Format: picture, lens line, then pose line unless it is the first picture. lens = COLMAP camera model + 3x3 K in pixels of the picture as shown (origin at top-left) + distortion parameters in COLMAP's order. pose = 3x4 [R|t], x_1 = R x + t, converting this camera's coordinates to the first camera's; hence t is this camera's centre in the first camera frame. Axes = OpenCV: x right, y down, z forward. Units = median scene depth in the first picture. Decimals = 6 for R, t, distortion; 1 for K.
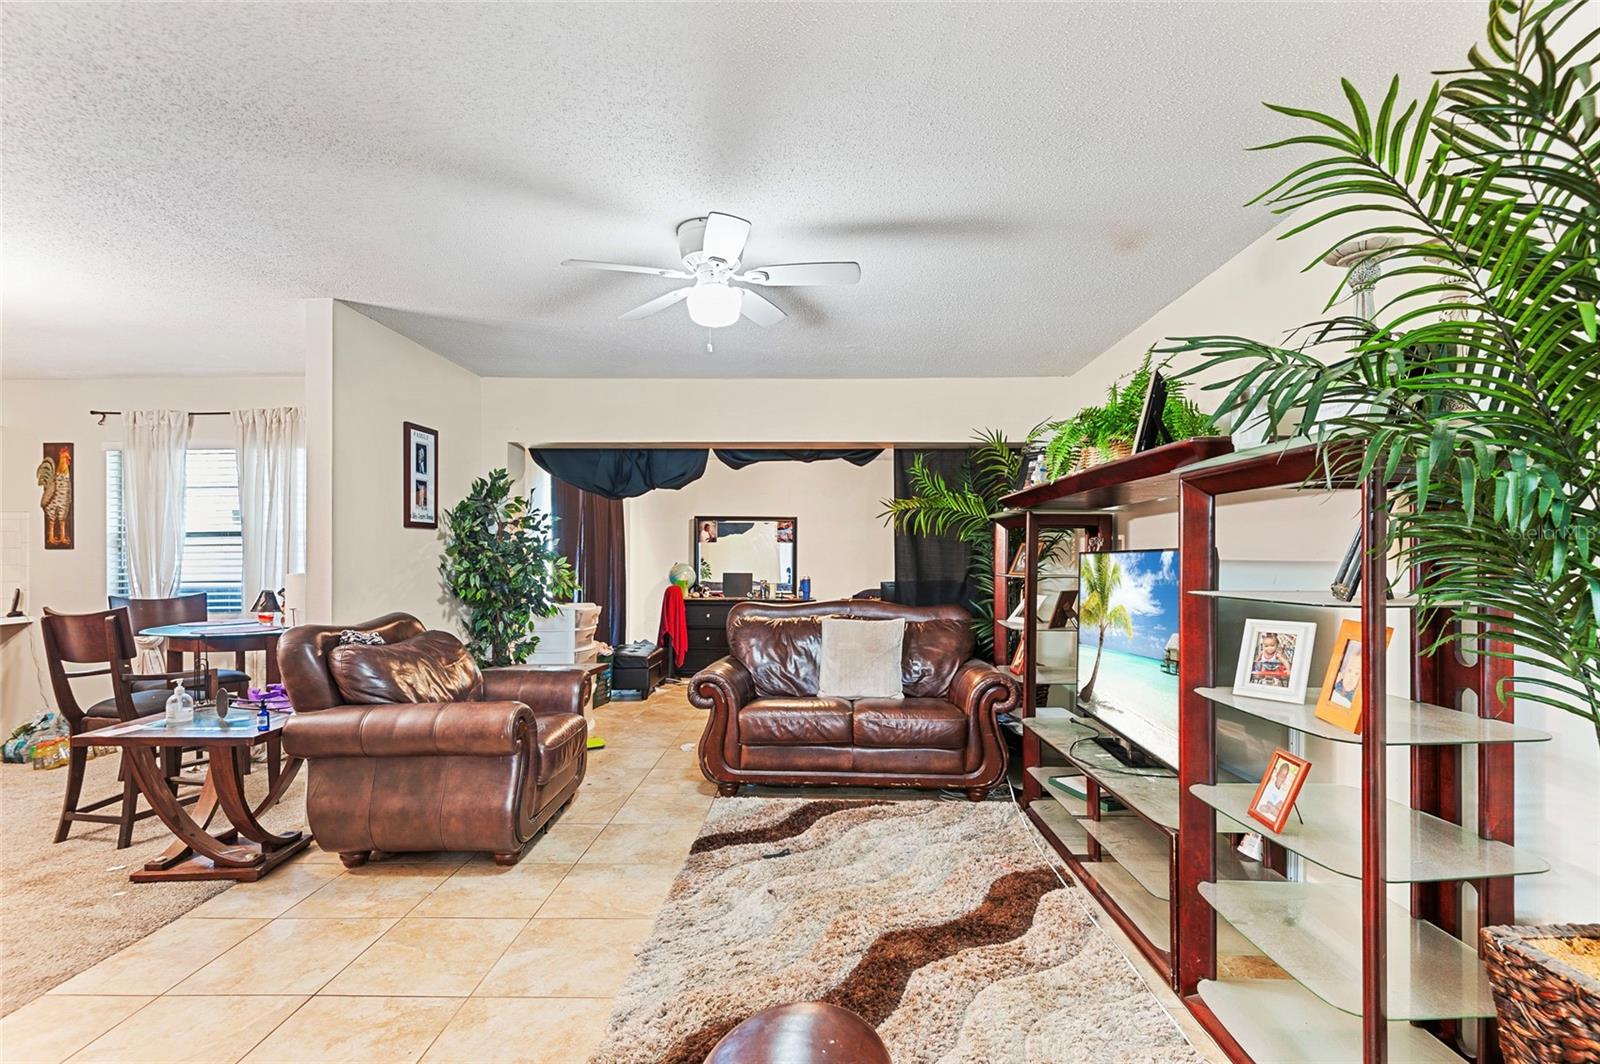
lens RADIAL K [[730.4, 0, 793.6], [0, 730.4, 552.1], [0, 0, 1]] dist [0.001902, -0.003167]
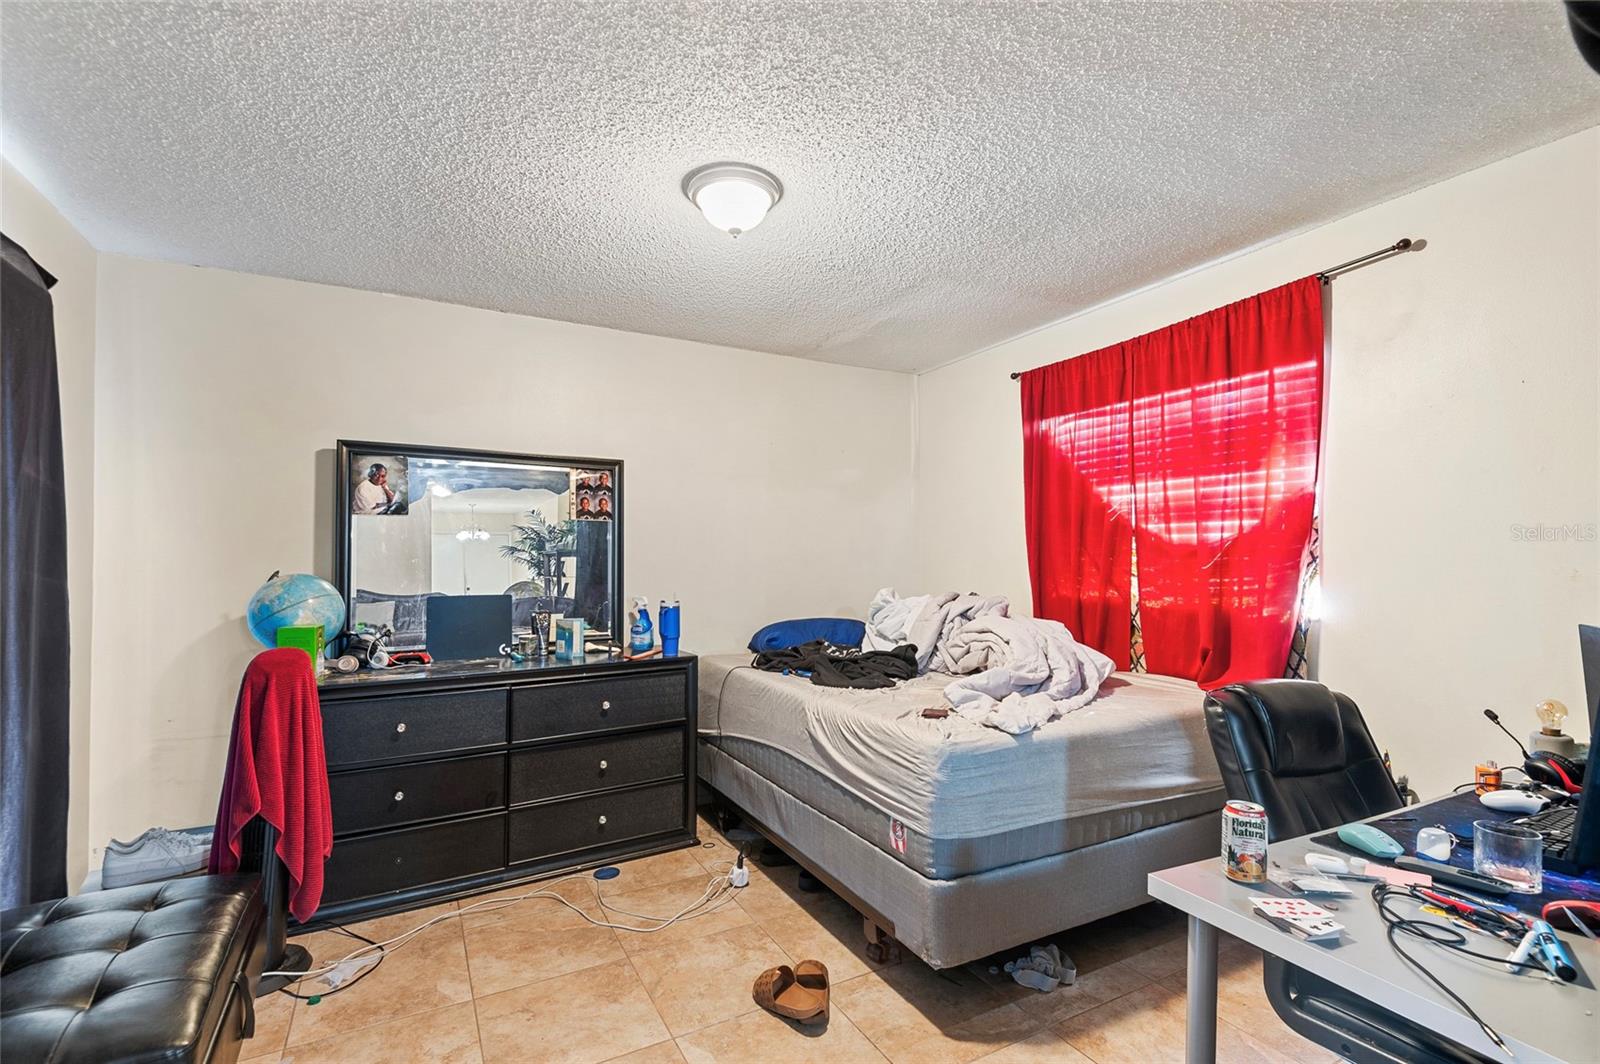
lens RADIAL K [[730.4, 0, 798.1], [0, 730.4, 543.2], [0, 0, 1]] dist [0.001902, -0.003167]
pose [[0.863855, 0.003974, 0.503725, -0.123087], [-0.006458, 0.999974, 0.003186, -0.001766], [-0.503699, -0.006006, 0.863858, 0.587612]]
